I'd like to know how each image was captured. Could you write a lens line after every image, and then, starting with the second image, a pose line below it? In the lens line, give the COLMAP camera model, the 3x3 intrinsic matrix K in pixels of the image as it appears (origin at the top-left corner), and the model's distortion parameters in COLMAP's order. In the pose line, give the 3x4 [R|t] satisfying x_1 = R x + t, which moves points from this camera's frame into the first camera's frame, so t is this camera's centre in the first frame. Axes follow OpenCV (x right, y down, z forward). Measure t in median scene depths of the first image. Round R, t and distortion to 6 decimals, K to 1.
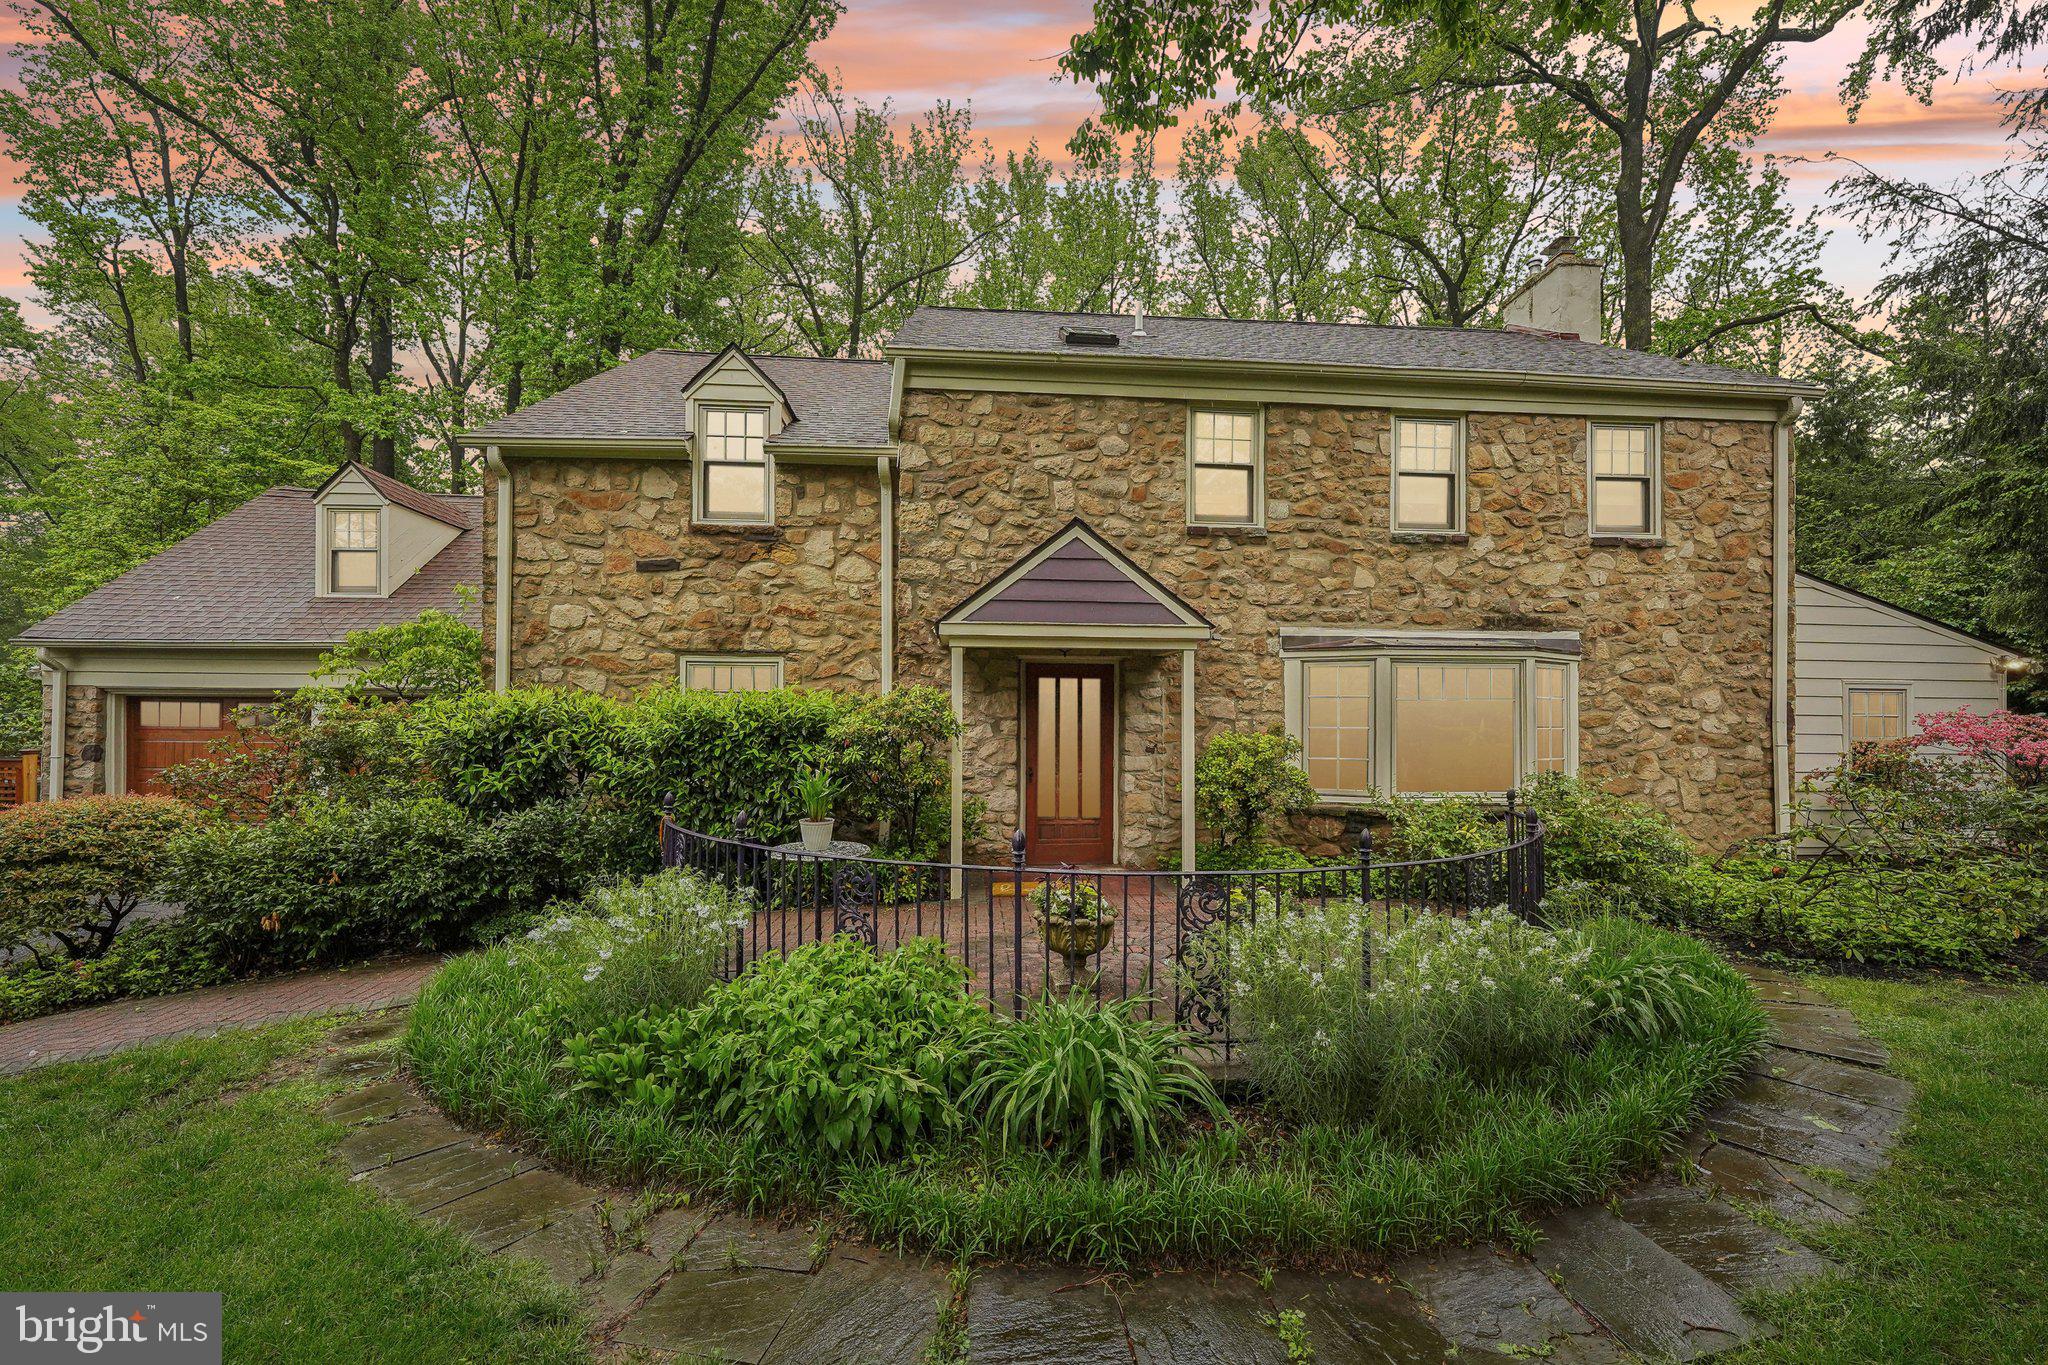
lens RADIAL K [[834.7, 0, 1042.7], [0, 834.7, 713.2], [0, 0, 1]] dist [-0.002461, 0.000143]
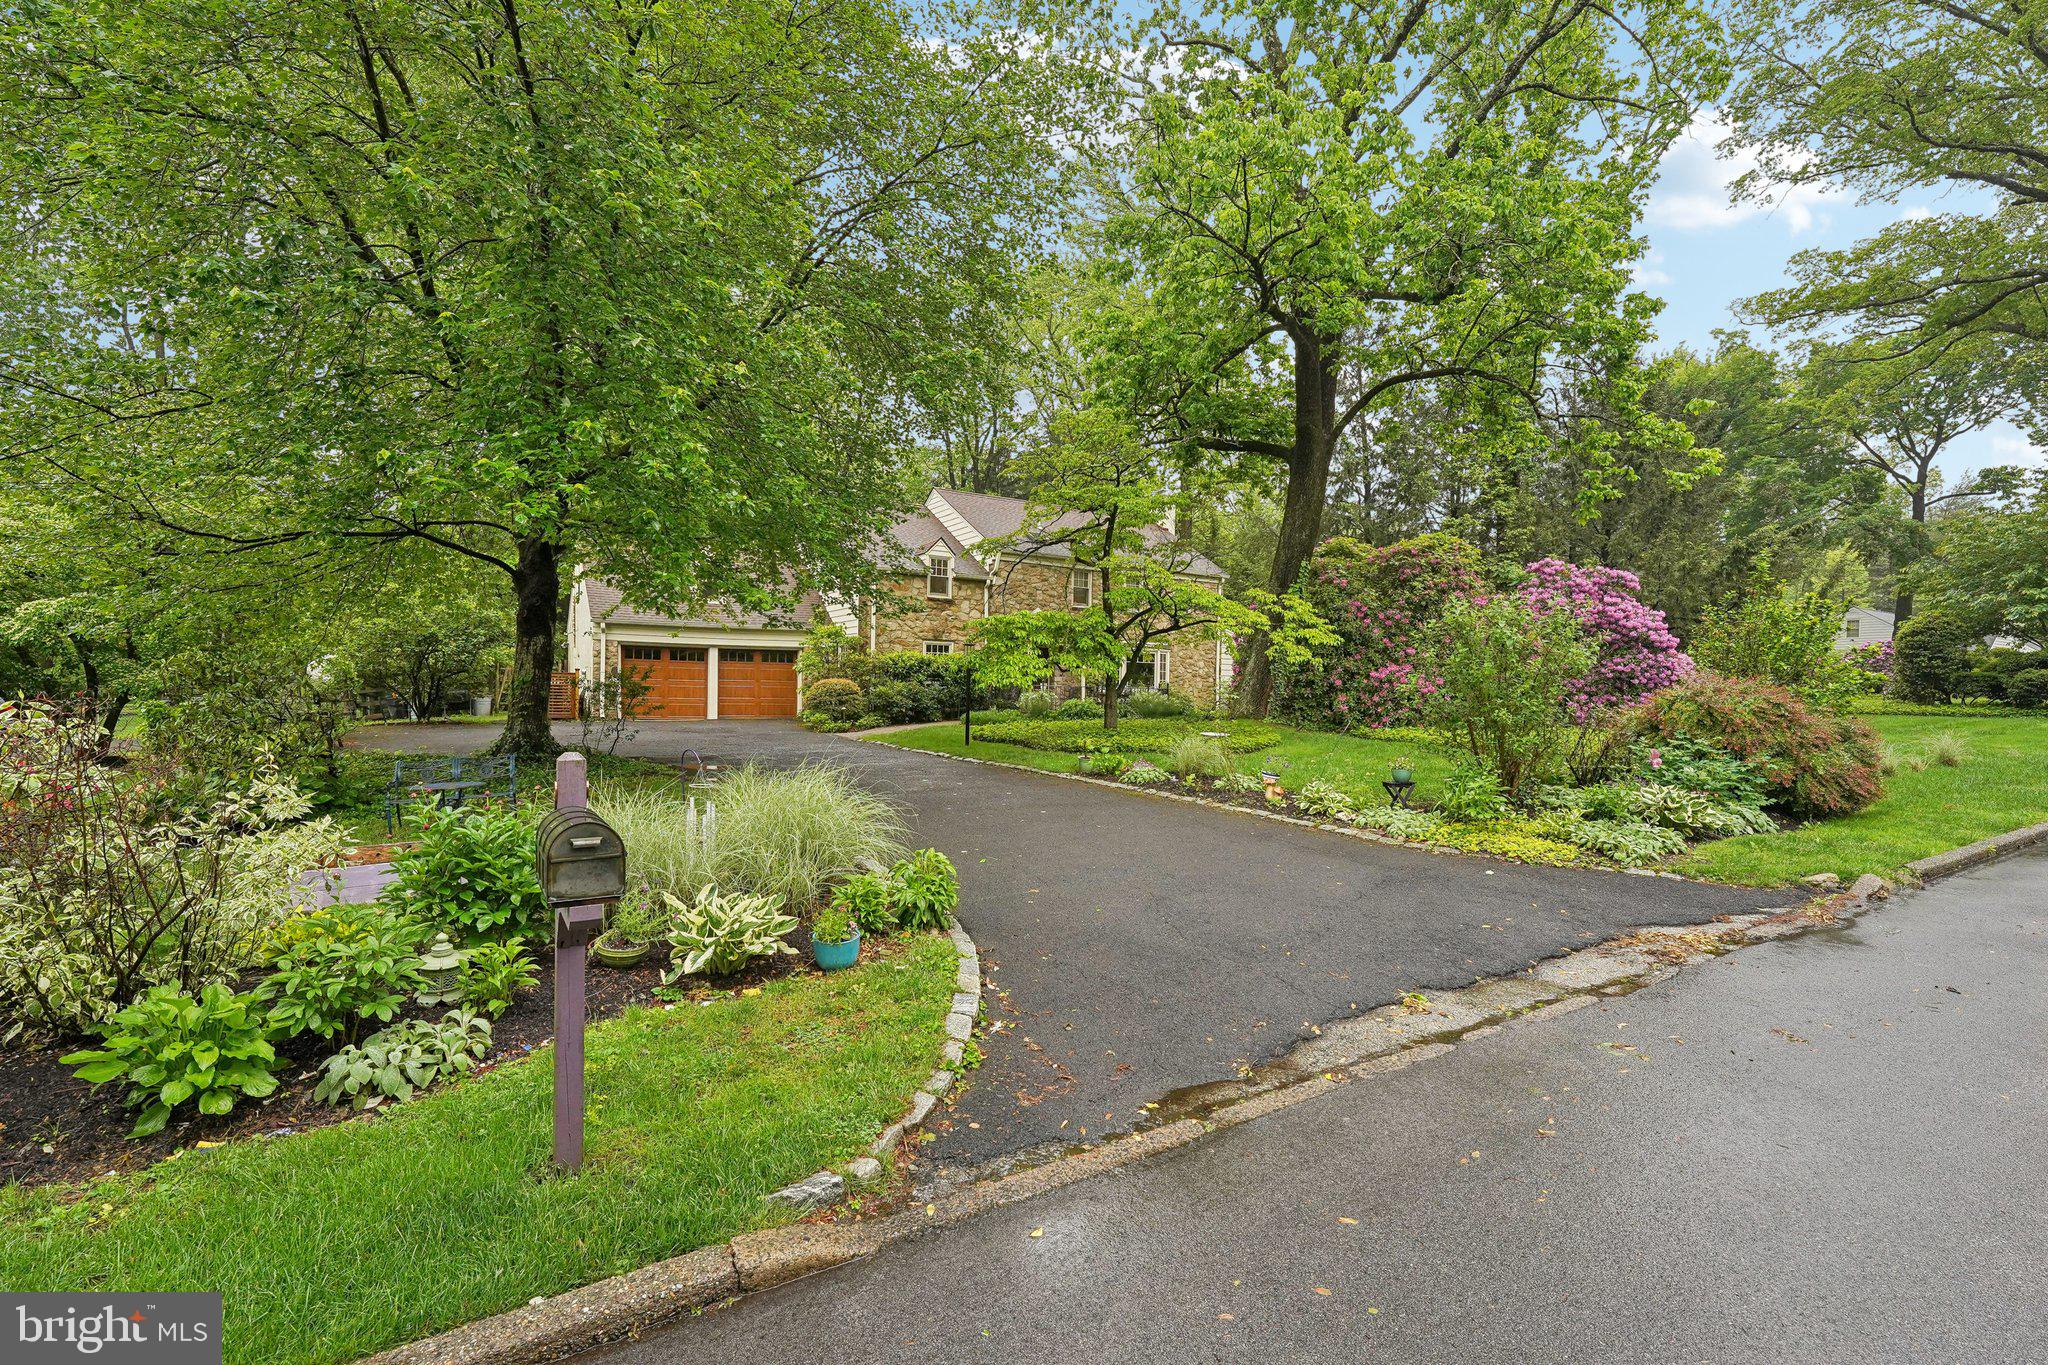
lens RADIAL K [[867.6, 0, 1025.9], [0, 867.6, 683.2], [0, 0, 1]] dist [-0.000326, -0.000002]
pose [[0.897804, 0.015648, 0.440118, -1.455927], [-0.019934, 0.999788, 0.005117, 0.060232], [-0.439945, -0.013367, 0.897925, -1.941905]]
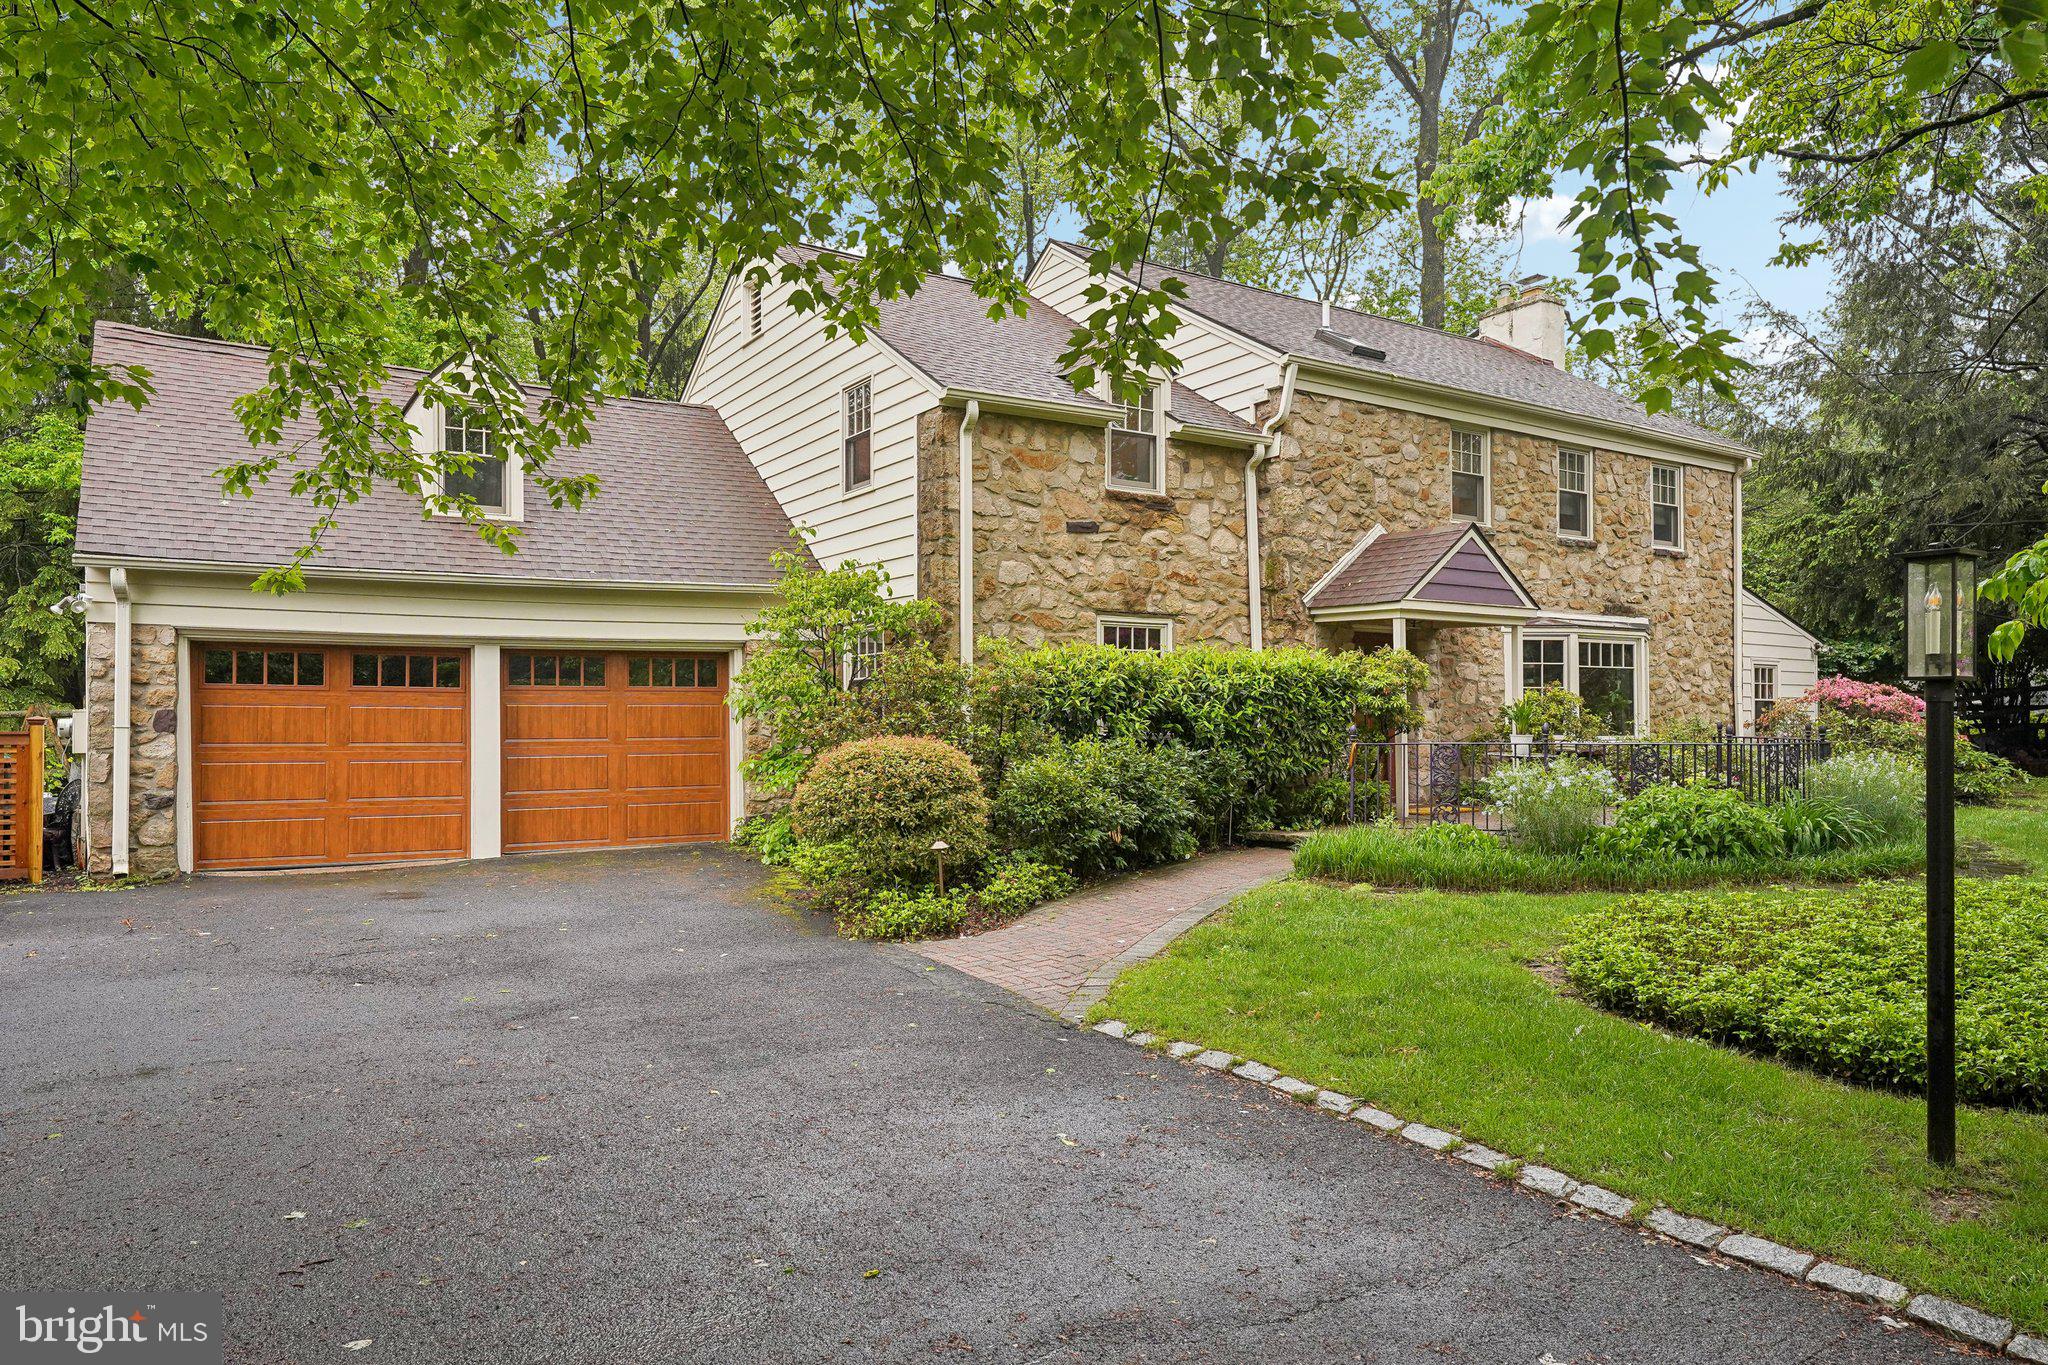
lens RADIAL K [[1264.6, 0, 1014.3], [0, 1264.6, 696.3], [0, 0, 1]] dist [-0.000383, 0.000524]
pose [[0.886107, 0.002261, 0.463475, -1.240323], [-0.000813, 0.999994, -0.003324, 0.036881], [-0.463480, 0.002568, 0.886104, -0.341940]]
